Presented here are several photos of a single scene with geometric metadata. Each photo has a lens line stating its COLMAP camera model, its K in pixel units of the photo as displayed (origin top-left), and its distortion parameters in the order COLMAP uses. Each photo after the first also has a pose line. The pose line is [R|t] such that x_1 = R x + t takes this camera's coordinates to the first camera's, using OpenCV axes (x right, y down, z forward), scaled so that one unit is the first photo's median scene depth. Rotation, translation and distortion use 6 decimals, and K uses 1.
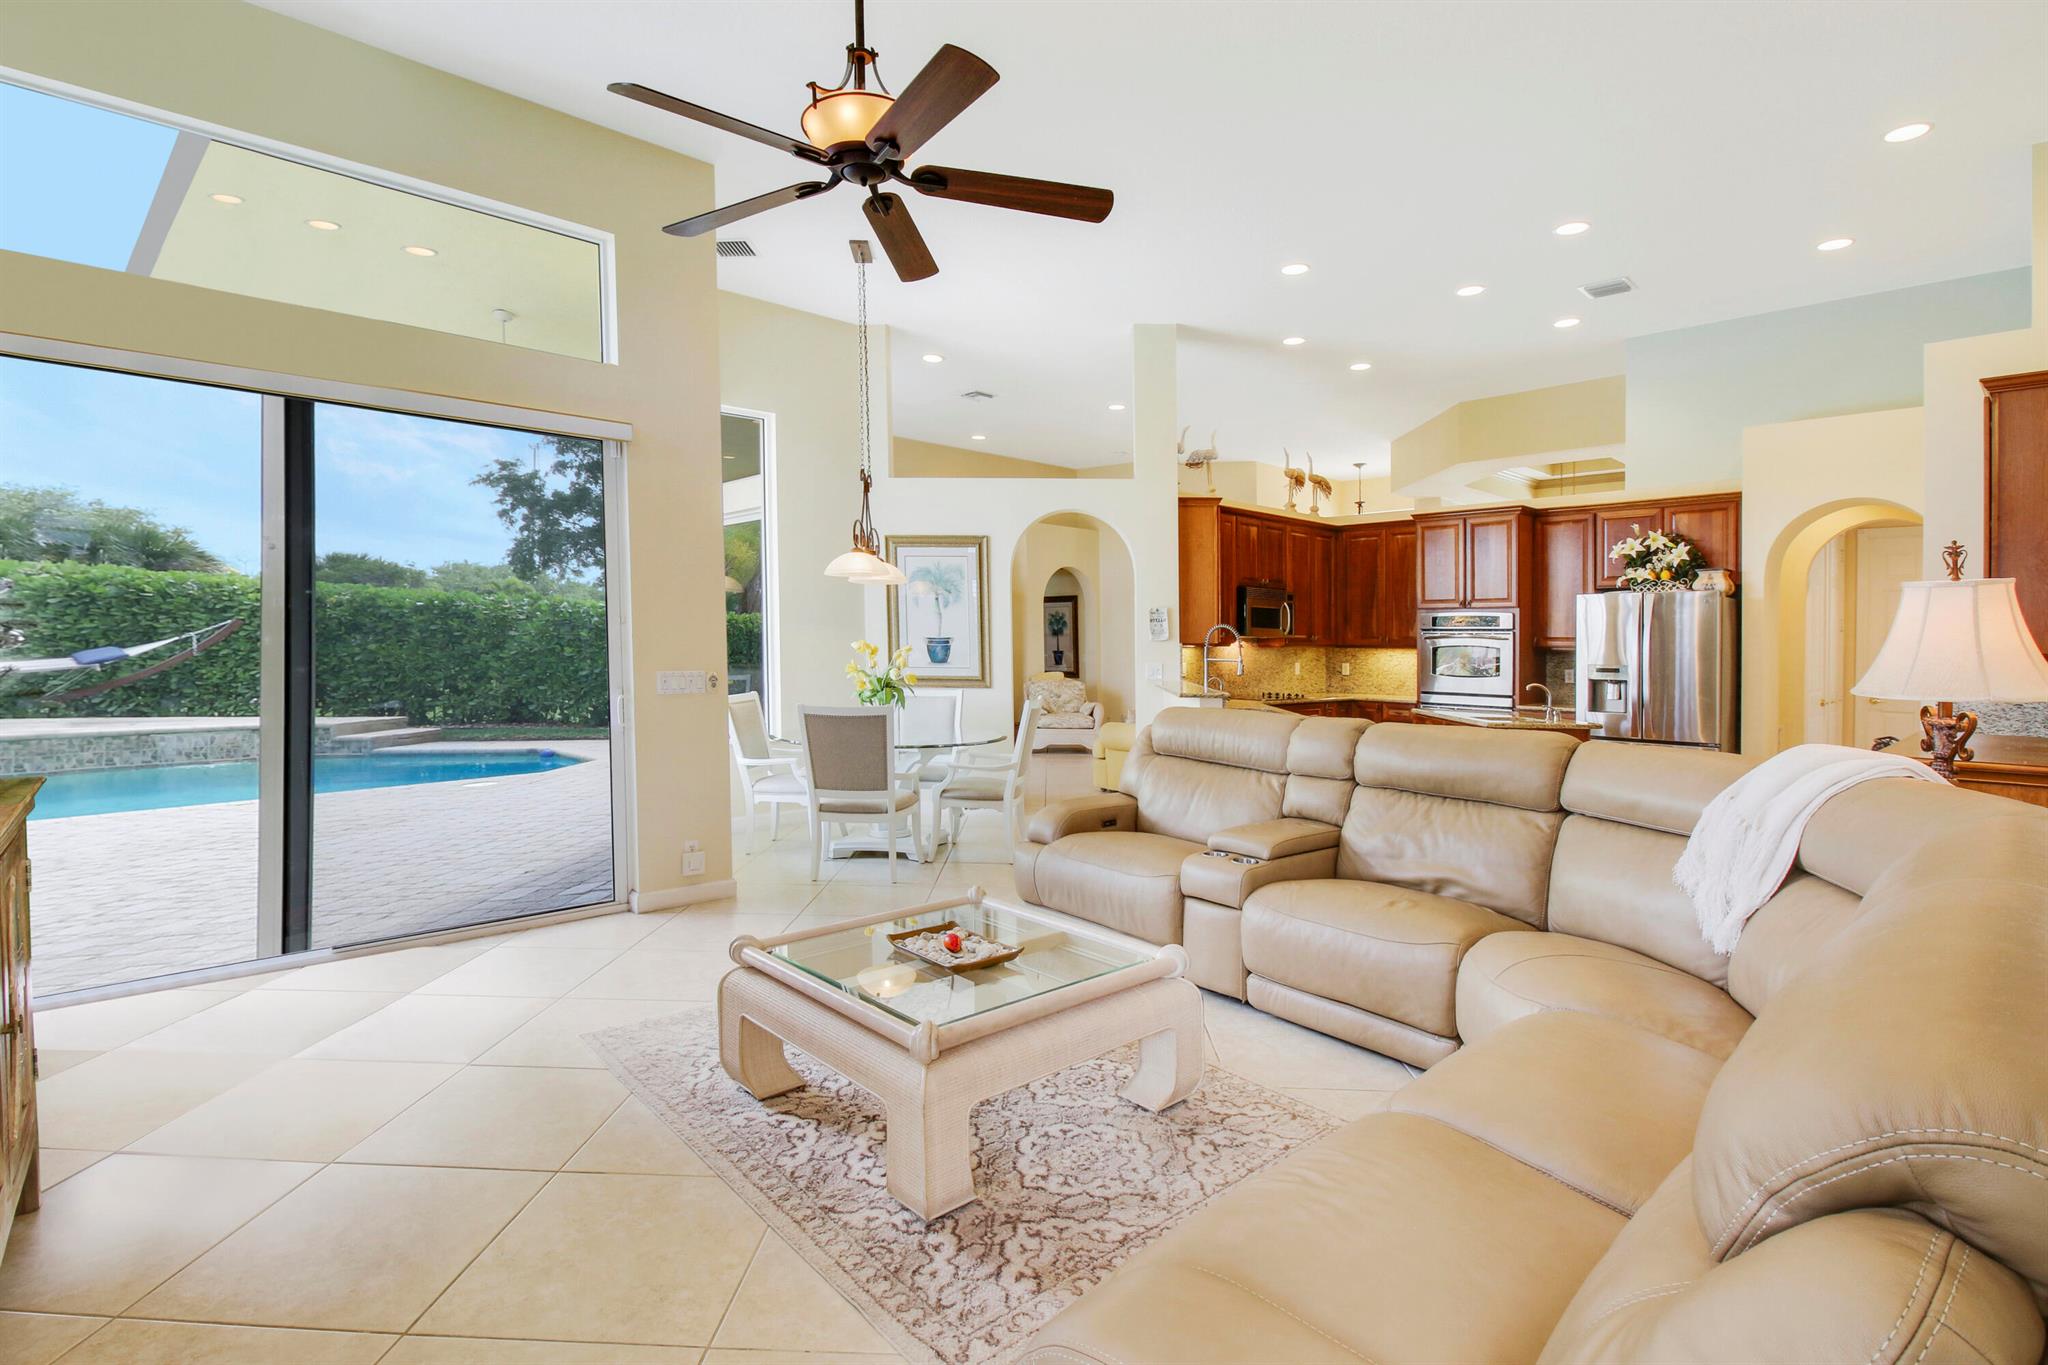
lens RADIAL K [[988.3, 0, 1047.9], [0, 988.3, 691.5], [0, 0, 1]] dist [-0.002243, -0.000982]
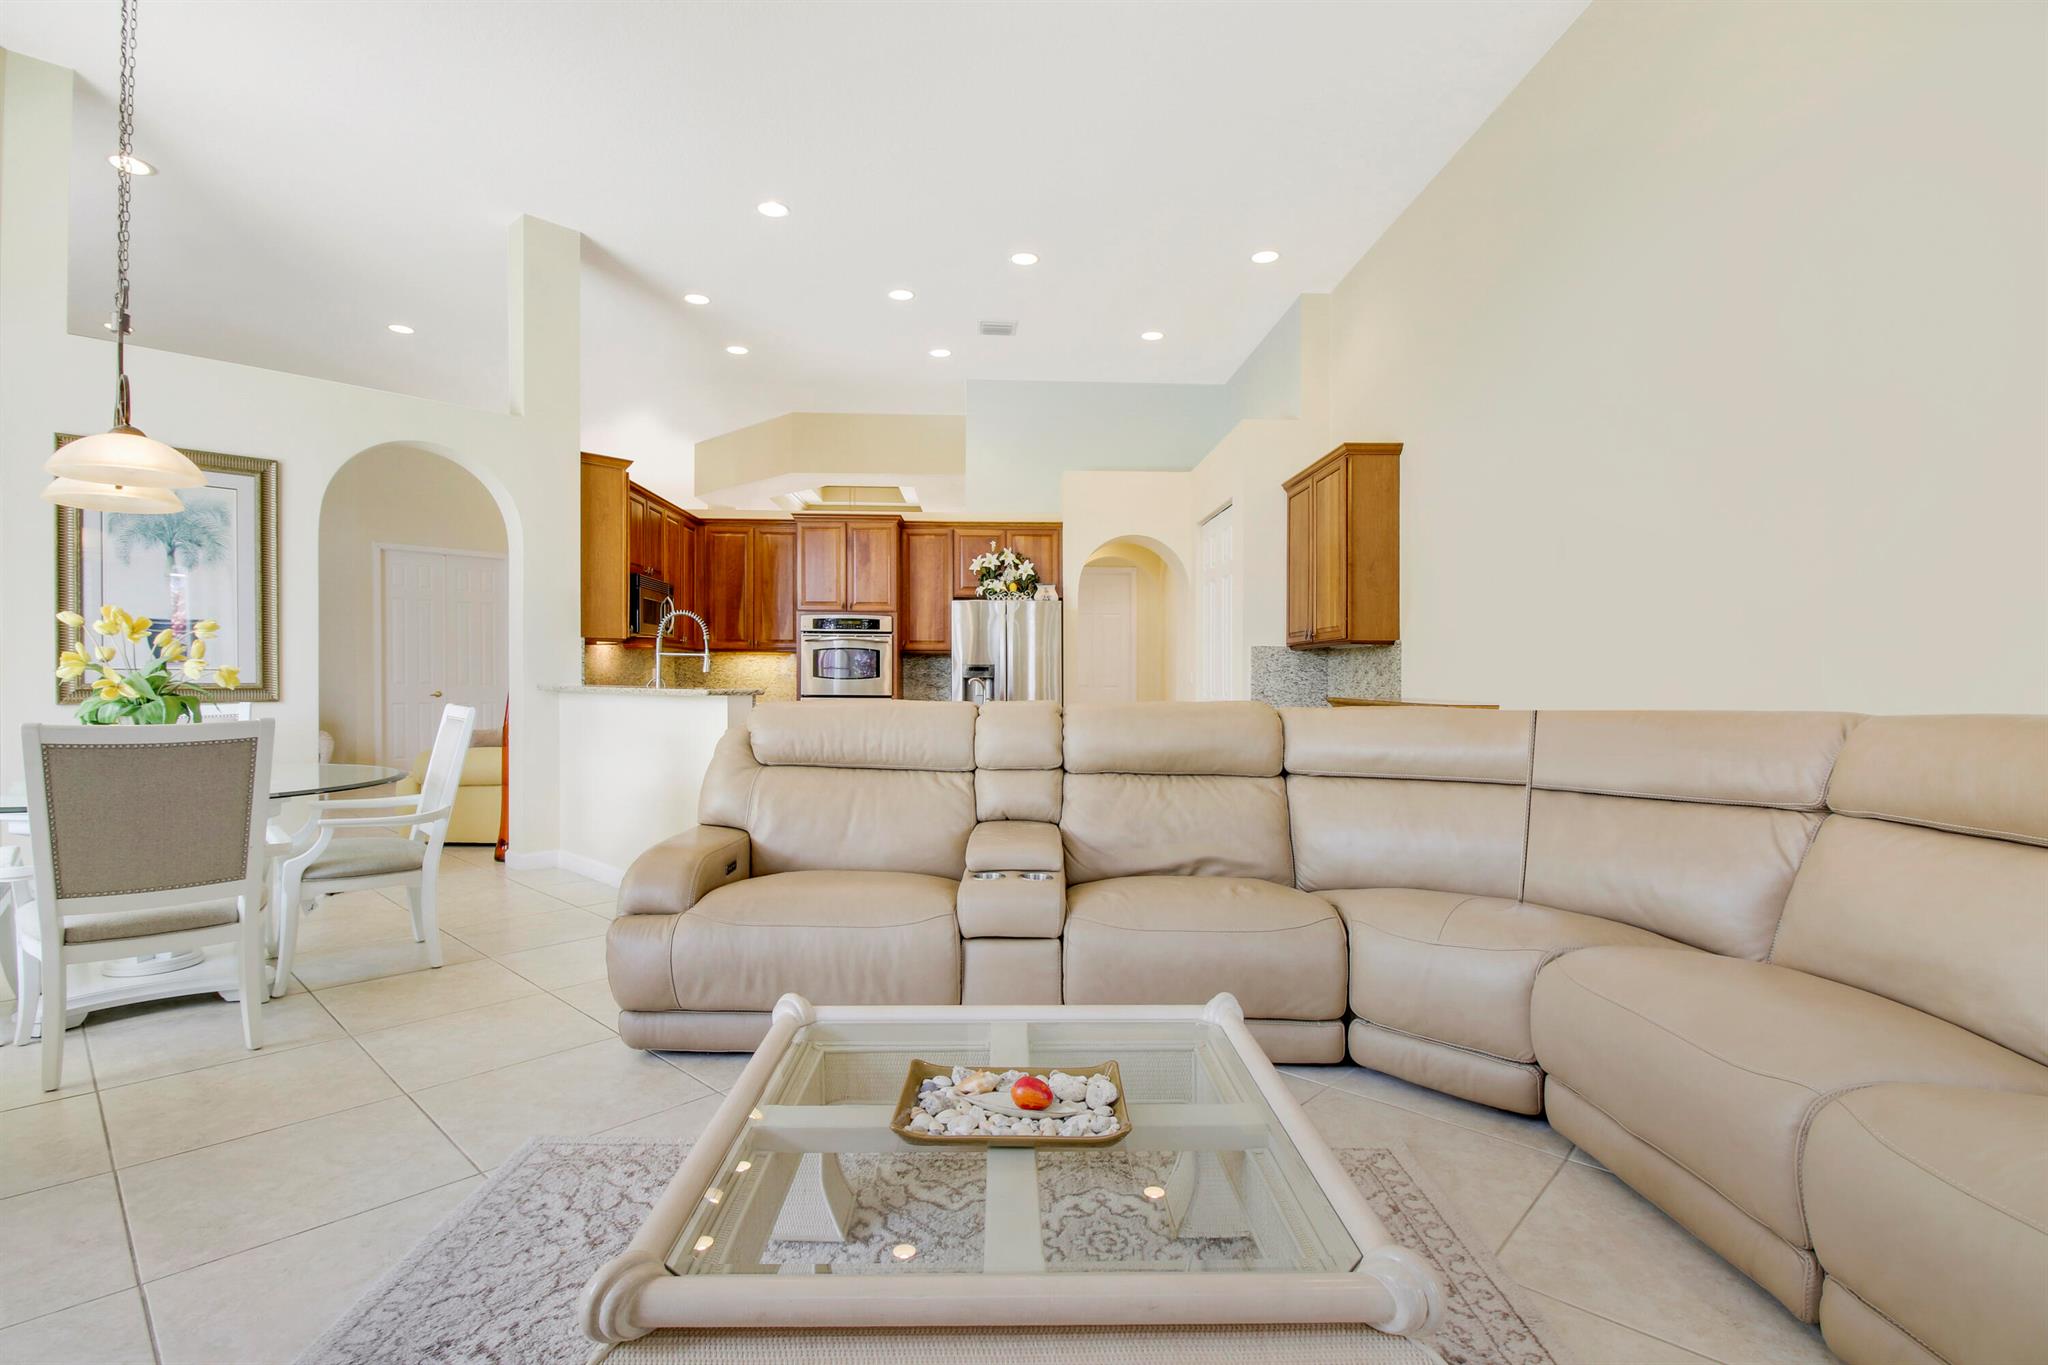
lens RADIAL K [[938.3, 0, 1022.5], [0, 938.3, 675.3], [0, 0, 1]] dist [-0.012711, -0.000375]
pose [[0.668658, -0.008037, 0.743527, -0.190831], [0.039889, 0.998889, -0.025075, 0.014242], [-0.742499, 0.046425, 0.668236, 0.255468]]
